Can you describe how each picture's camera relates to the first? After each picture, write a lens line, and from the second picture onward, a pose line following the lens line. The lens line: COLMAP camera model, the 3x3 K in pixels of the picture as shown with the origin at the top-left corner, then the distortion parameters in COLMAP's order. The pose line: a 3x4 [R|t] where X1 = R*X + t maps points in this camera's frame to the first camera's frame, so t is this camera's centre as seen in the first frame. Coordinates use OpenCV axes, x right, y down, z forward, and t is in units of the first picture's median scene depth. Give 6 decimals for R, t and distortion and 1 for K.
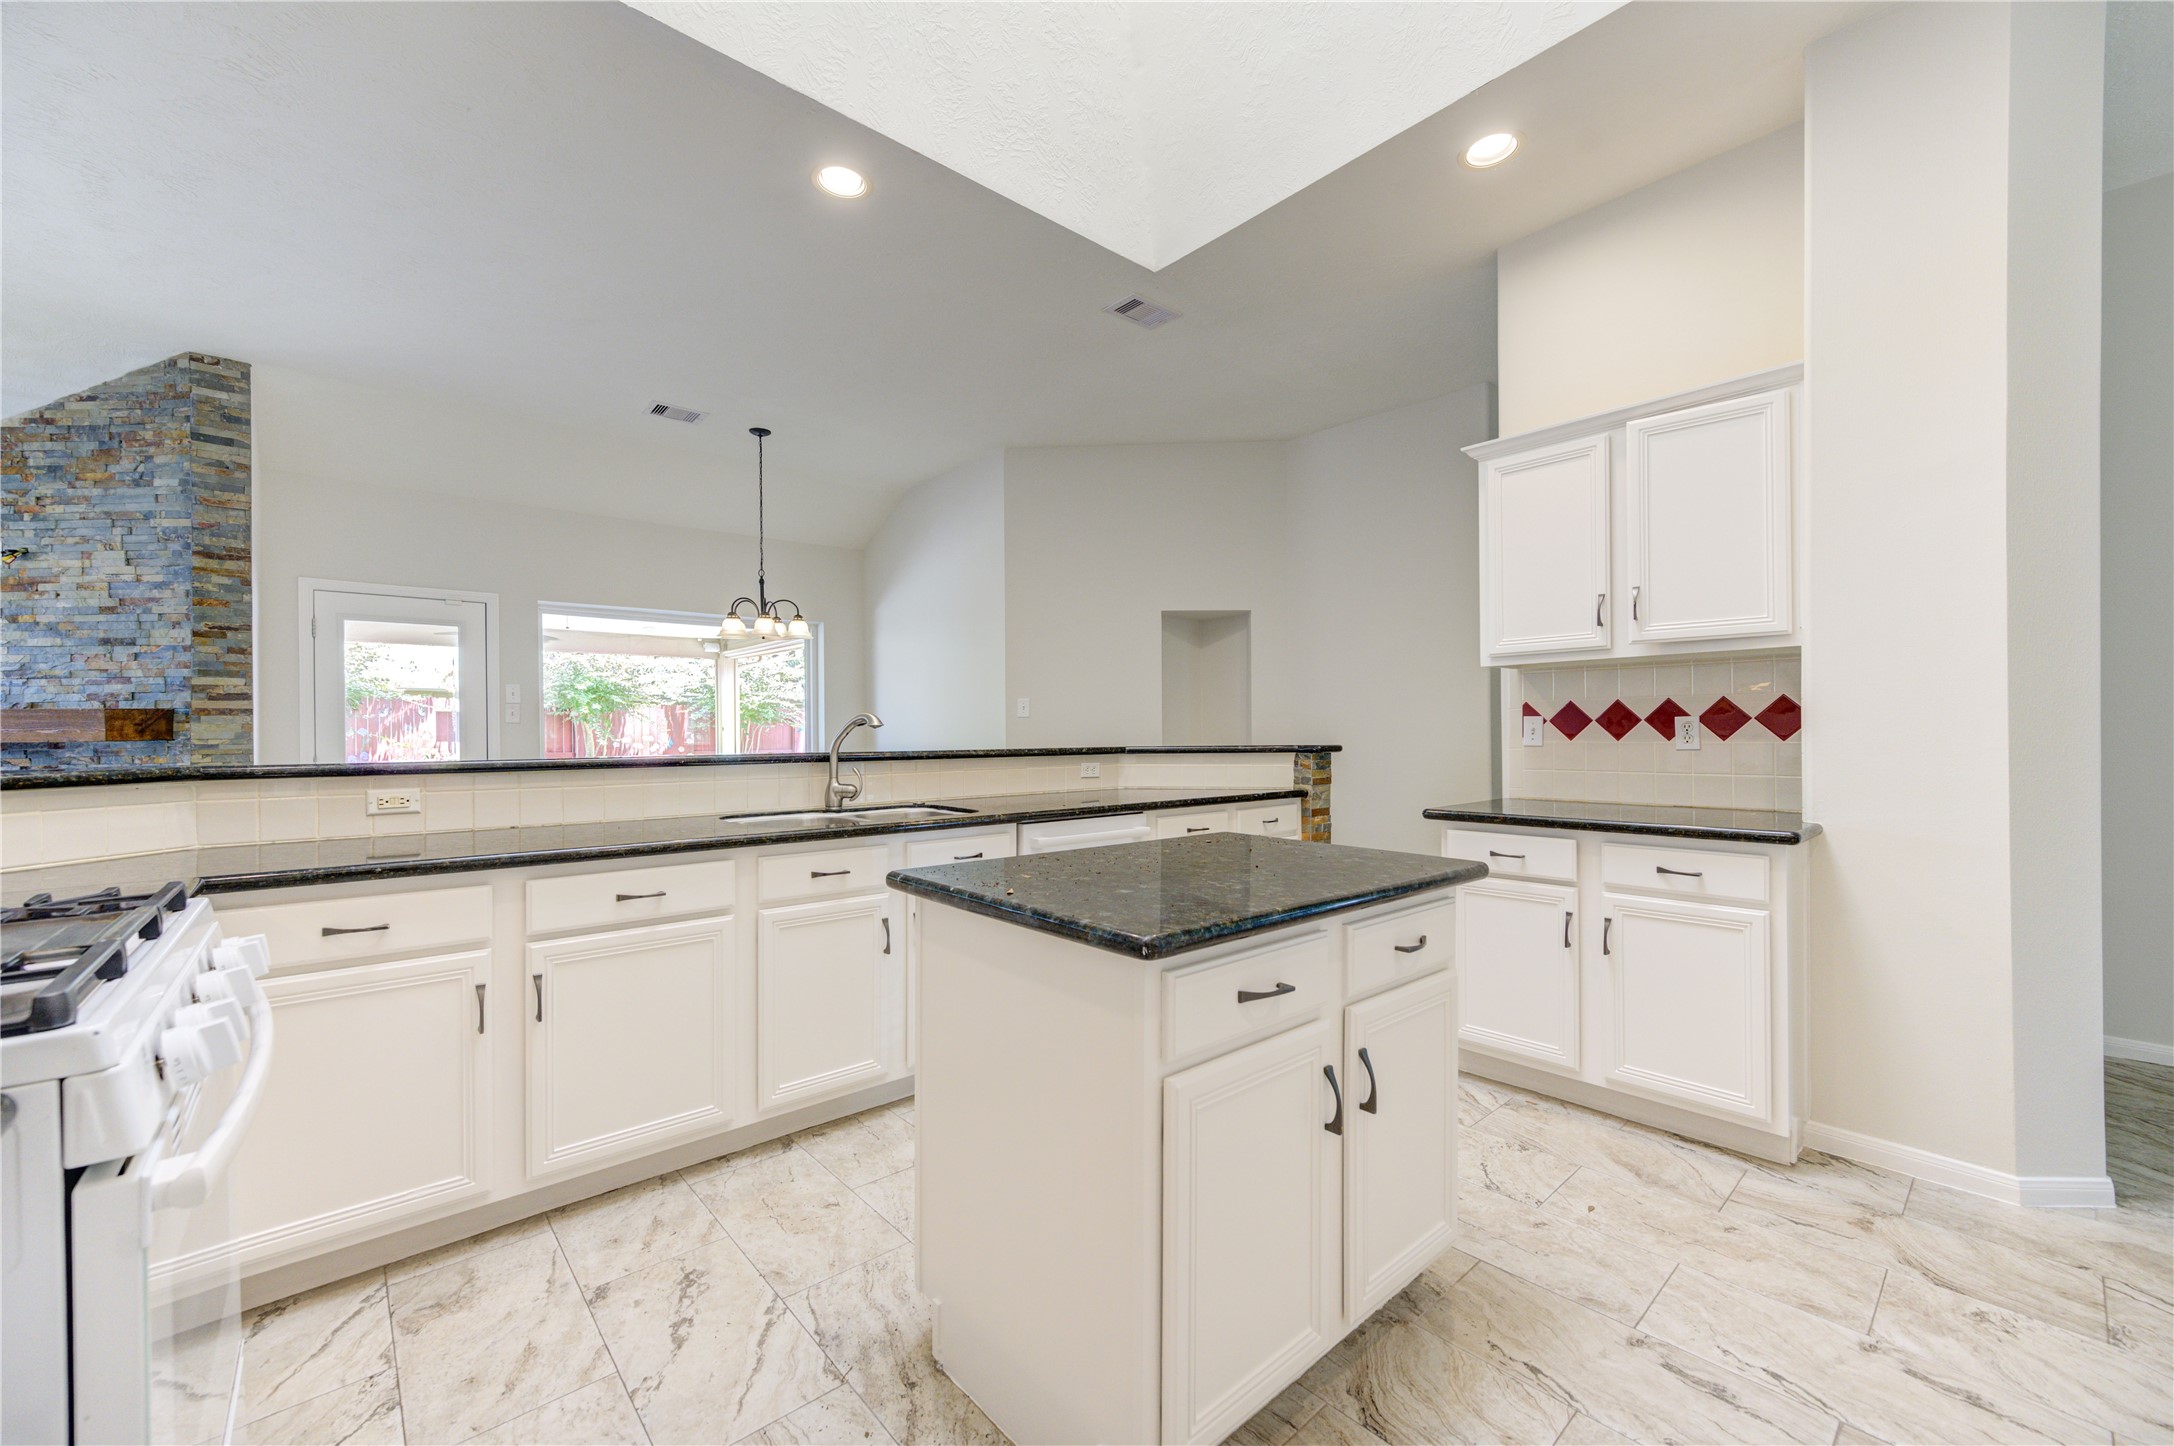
lens RADIAL K [[852.1, 0, 1086.8], [0, 852.1, 734.4], [0, 0, 1]] dist [0.001661, 0.000569]
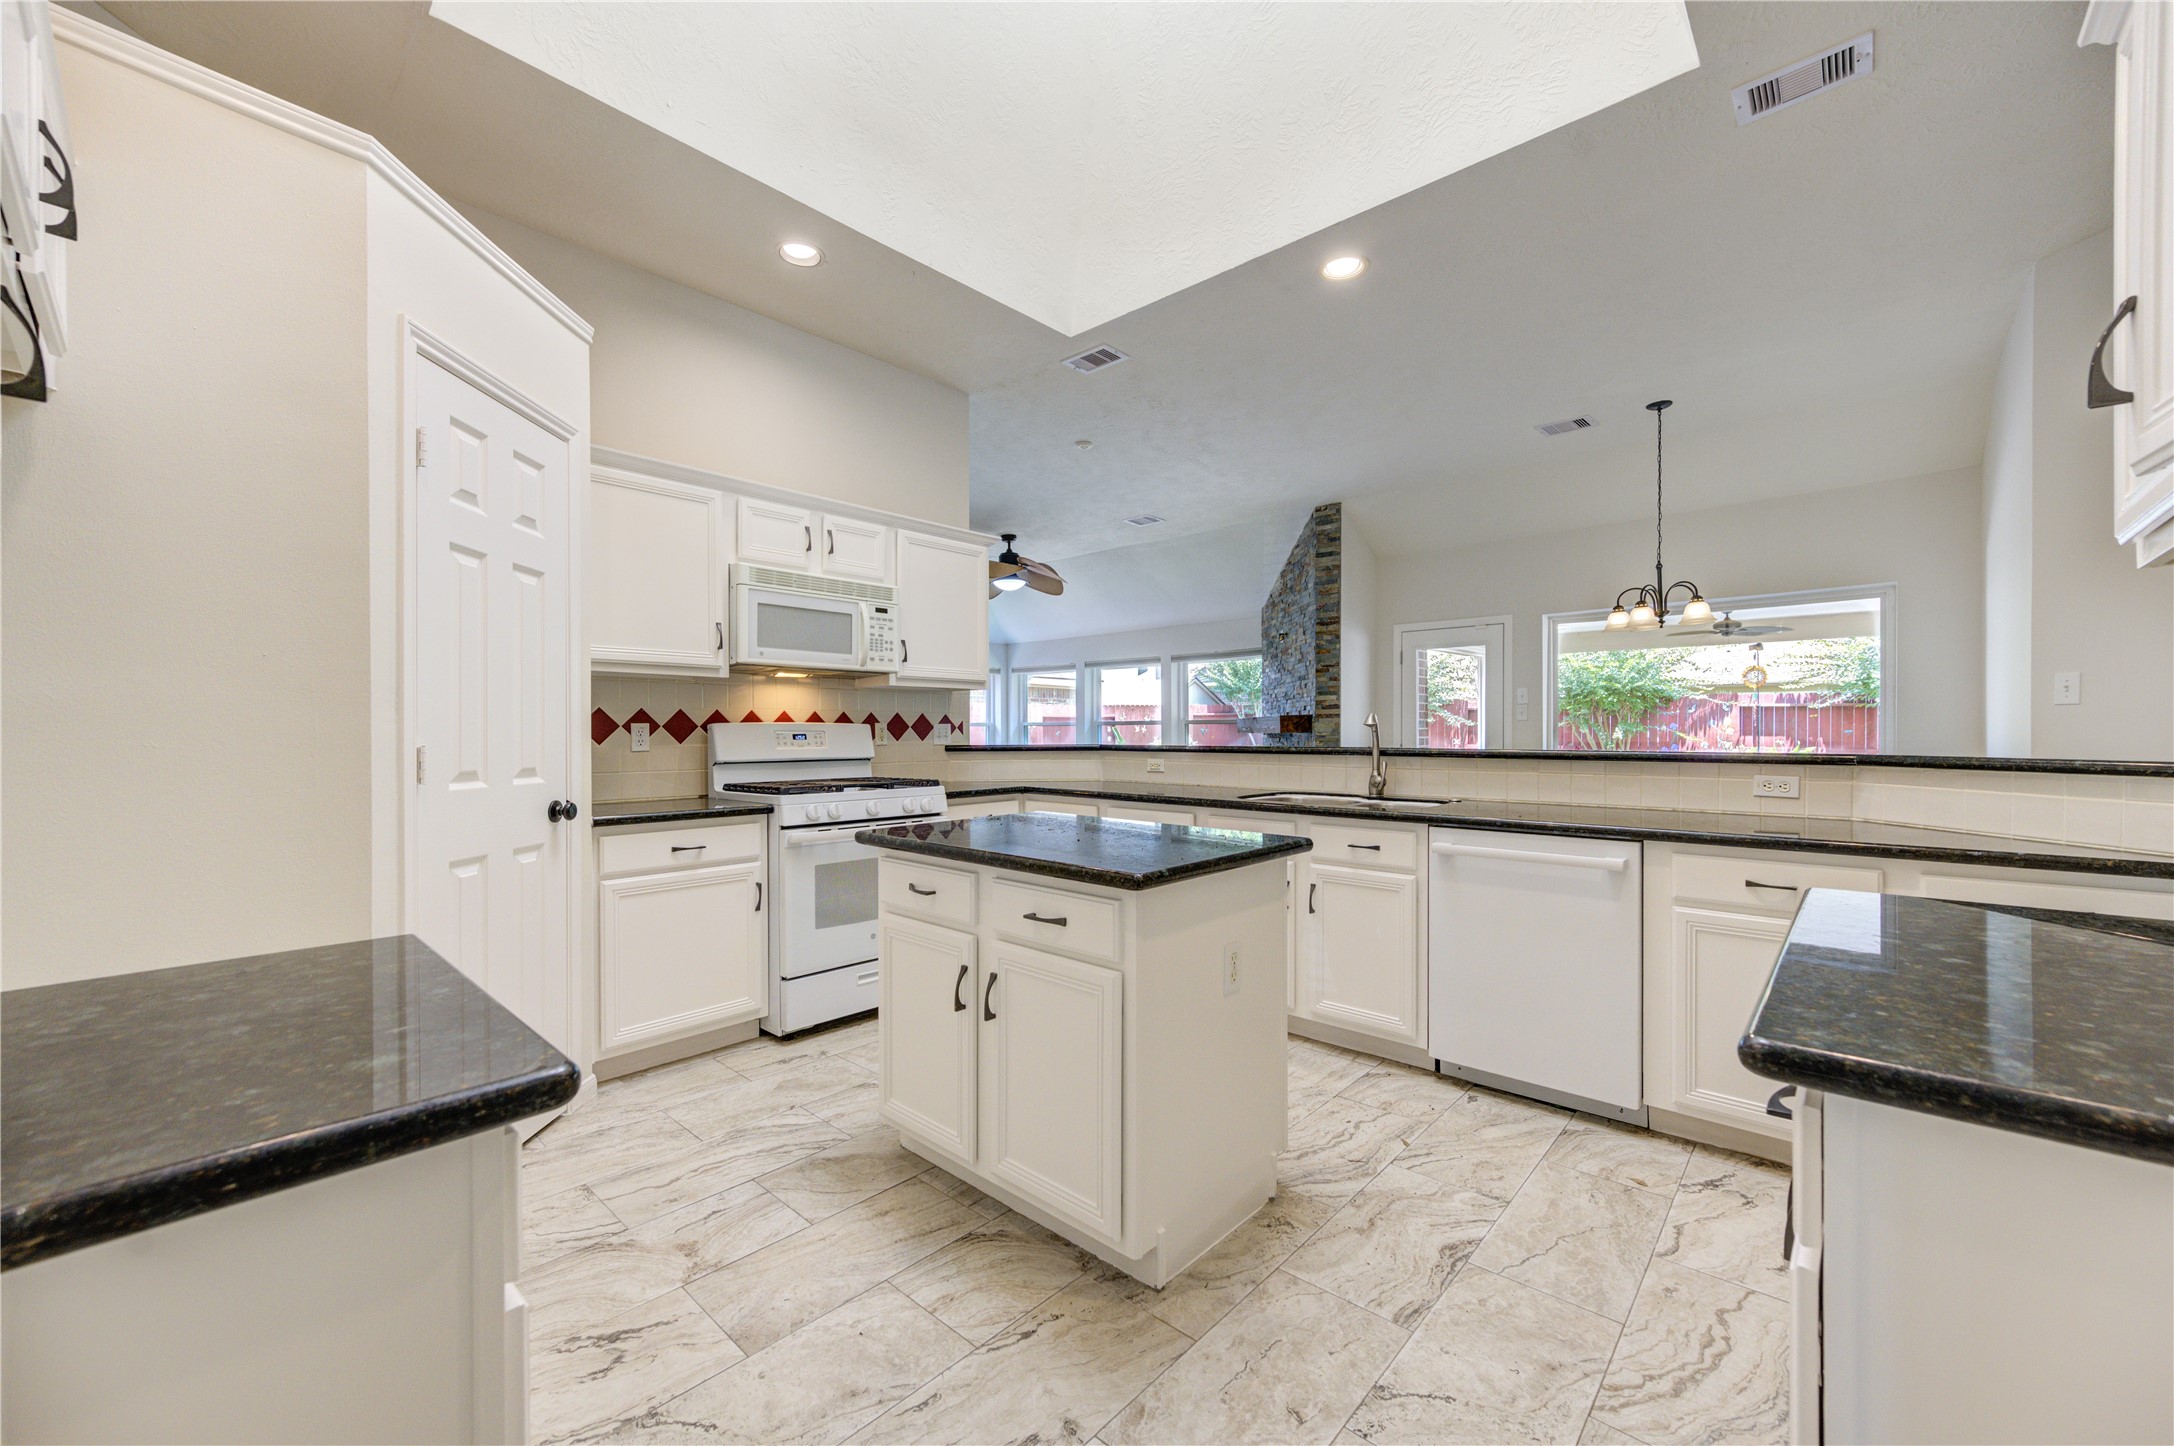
lens RADIAL K [[846.2, 0, 1097.2], [0, 846.2, 734.4], [0, 0, 1]] dist [0.006709, 0.000135]
pose [[0.113500, 0.009640, -0.993491, 0.594745], [-0.000950, 0.999954, 0.009594, -0.005501], [0.993538, -0.000145, 0.113504, 0.364388]]
